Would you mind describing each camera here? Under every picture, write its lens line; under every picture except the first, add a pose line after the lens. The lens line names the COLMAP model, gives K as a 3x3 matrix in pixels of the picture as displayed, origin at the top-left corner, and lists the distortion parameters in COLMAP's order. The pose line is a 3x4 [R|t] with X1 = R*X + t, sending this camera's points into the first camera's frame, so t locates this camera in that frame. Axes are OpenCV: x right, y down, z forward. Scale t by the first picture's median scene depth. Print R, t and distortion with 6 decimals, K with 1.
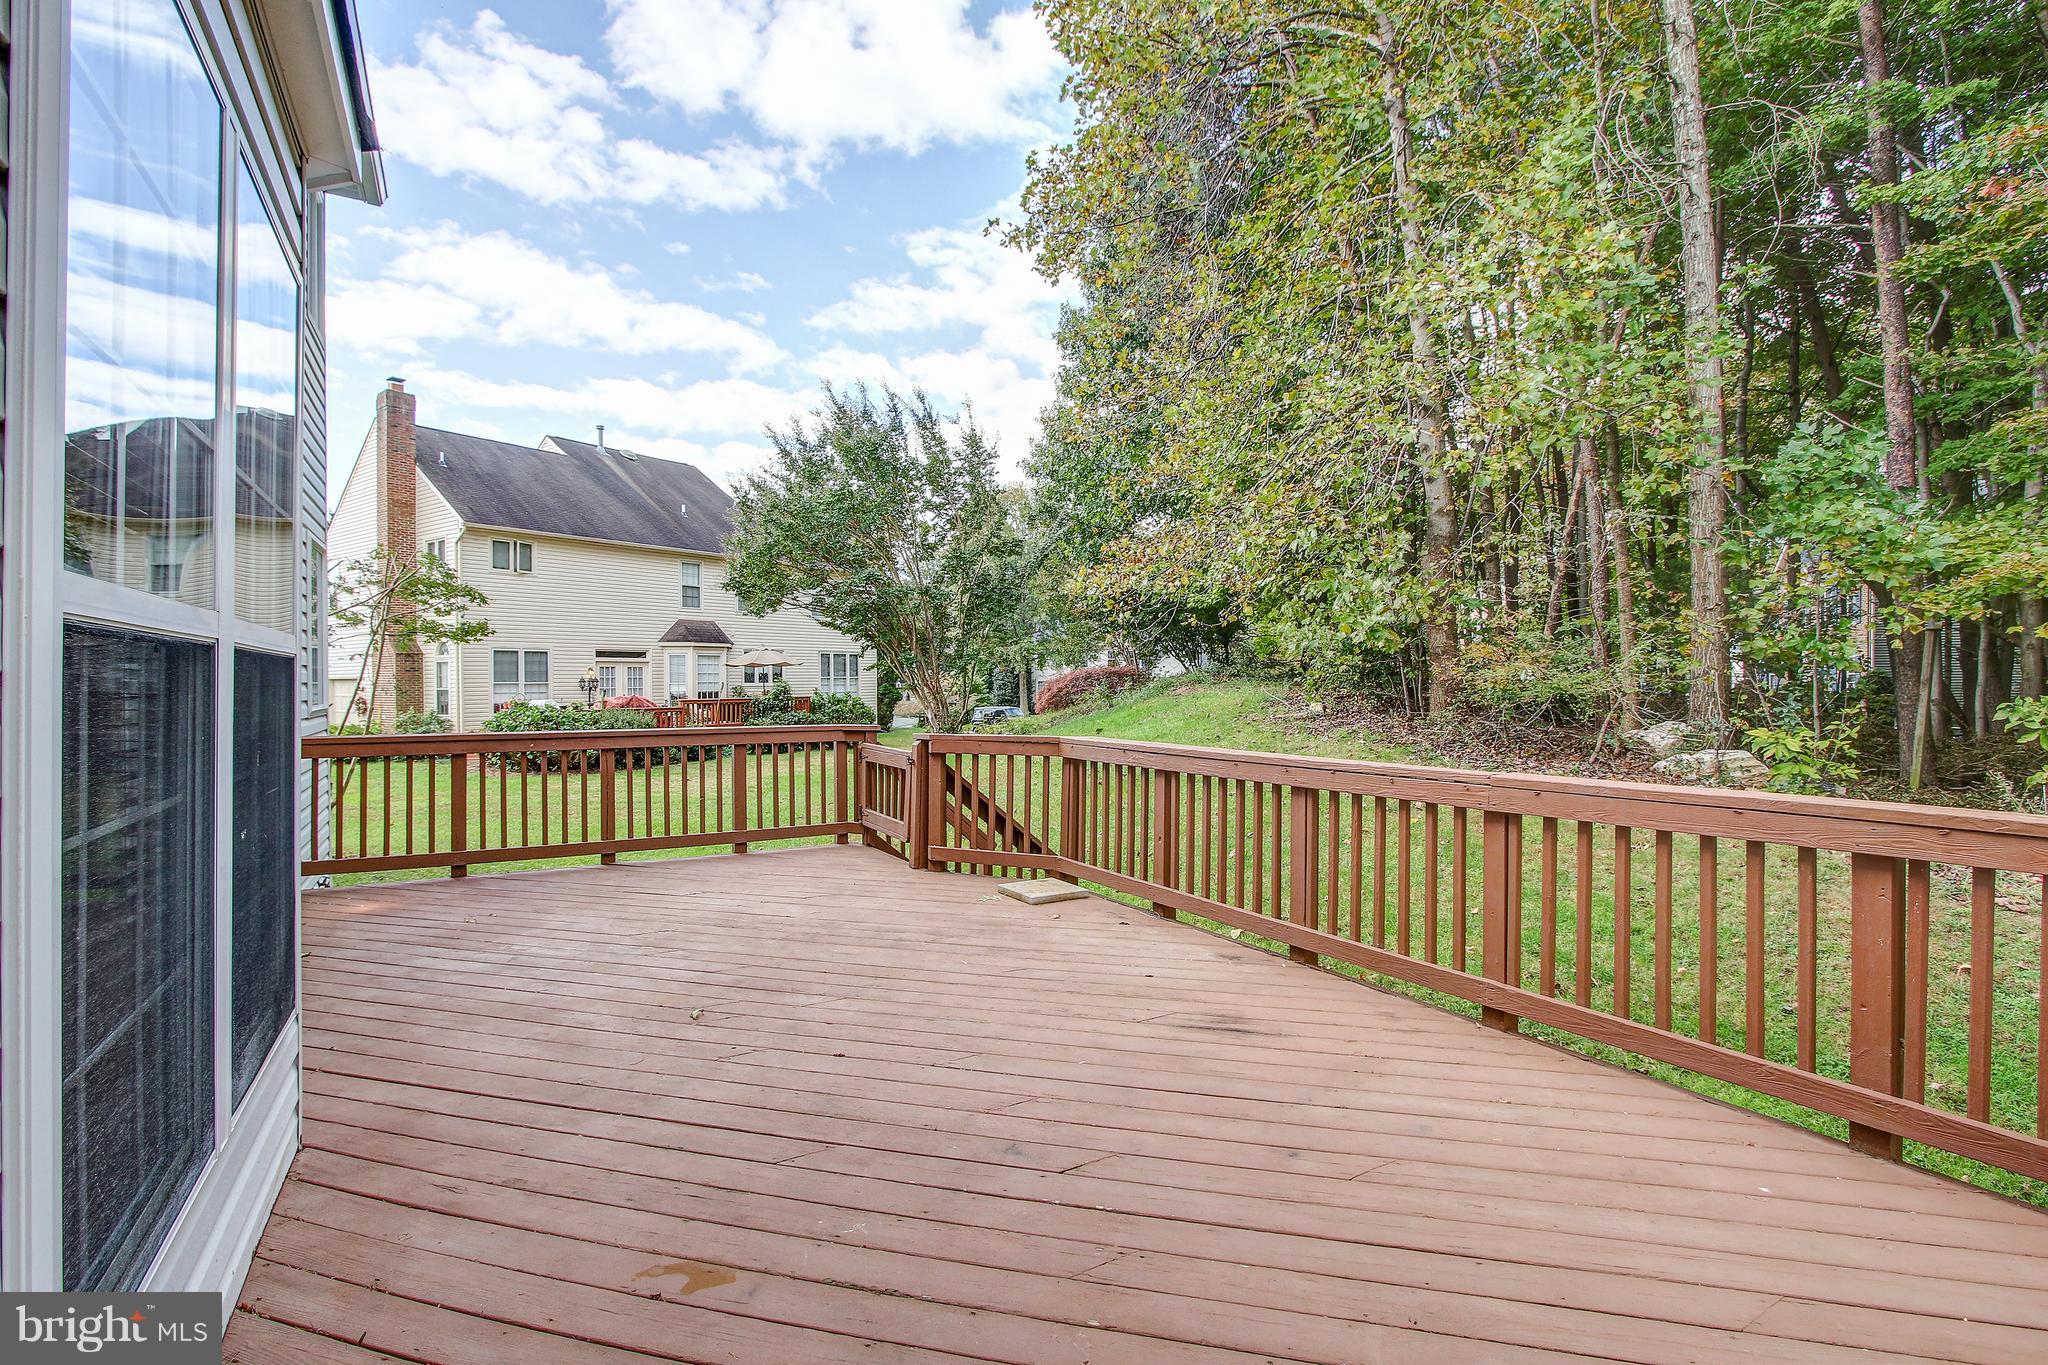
lens RADIAL K [[969.5, 0, 1016.8], [0, 969.5, 688.8], [0, 0, 1]] dist [-0.018805, 0.004476]
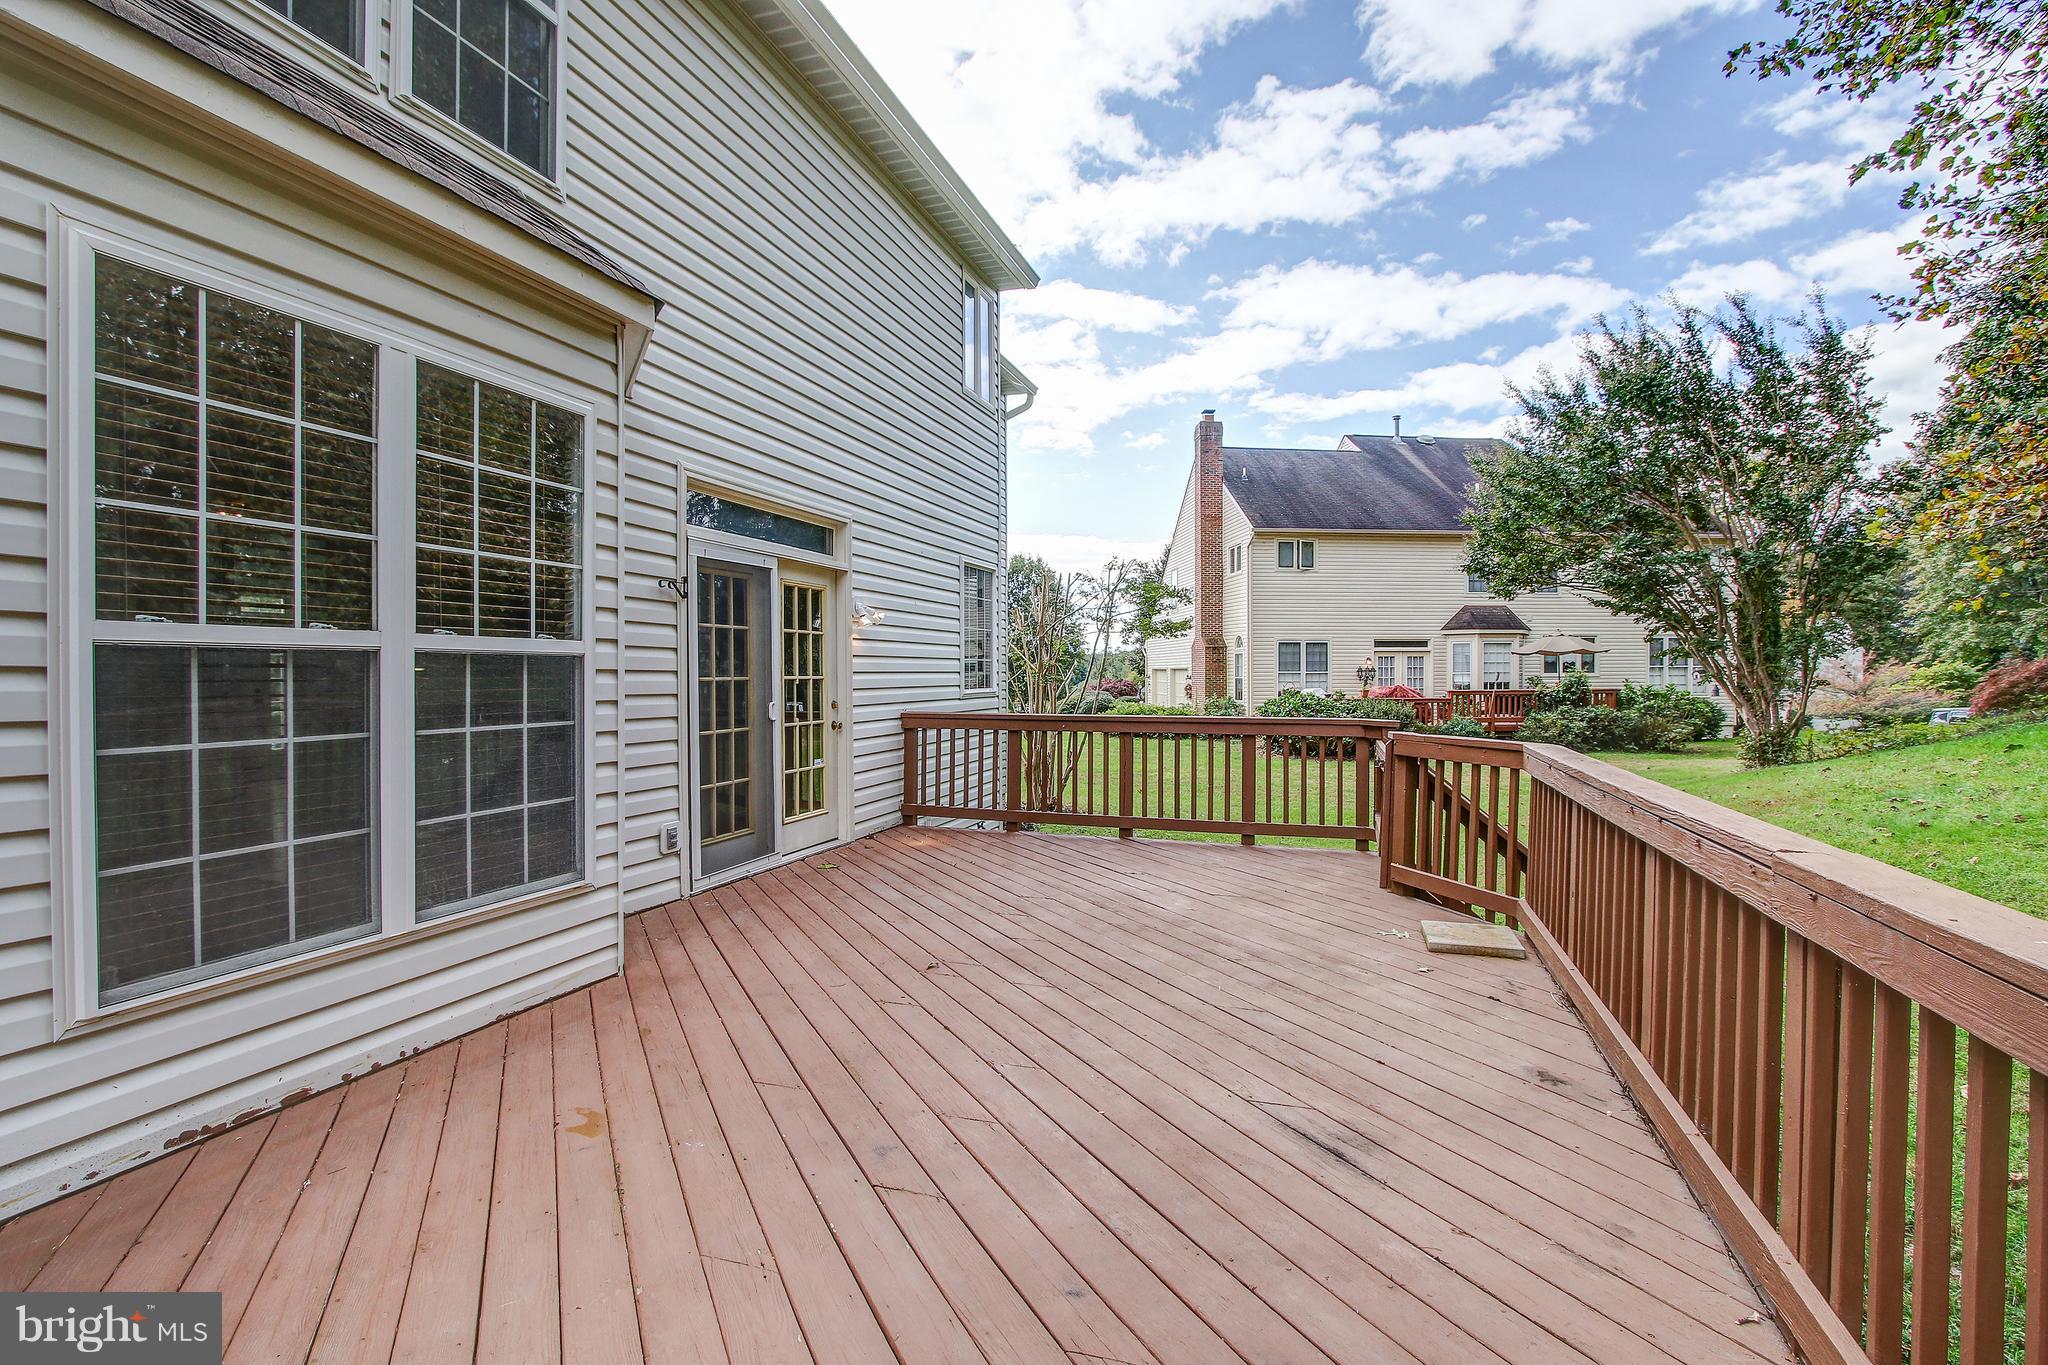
lens RADIAL K [[969.5, 0, 1006.1], [0, 969.5, 685.0], [0, 0, 1]] dist [-0.018805, 0.004476]
pose [[0.650830, 0.011716, -0.759133, 0.103012], [-0.006575, 0.999930, 0.009795, -0.000581], [0.759195, -0.001383, 0.650862, 0.057913]]
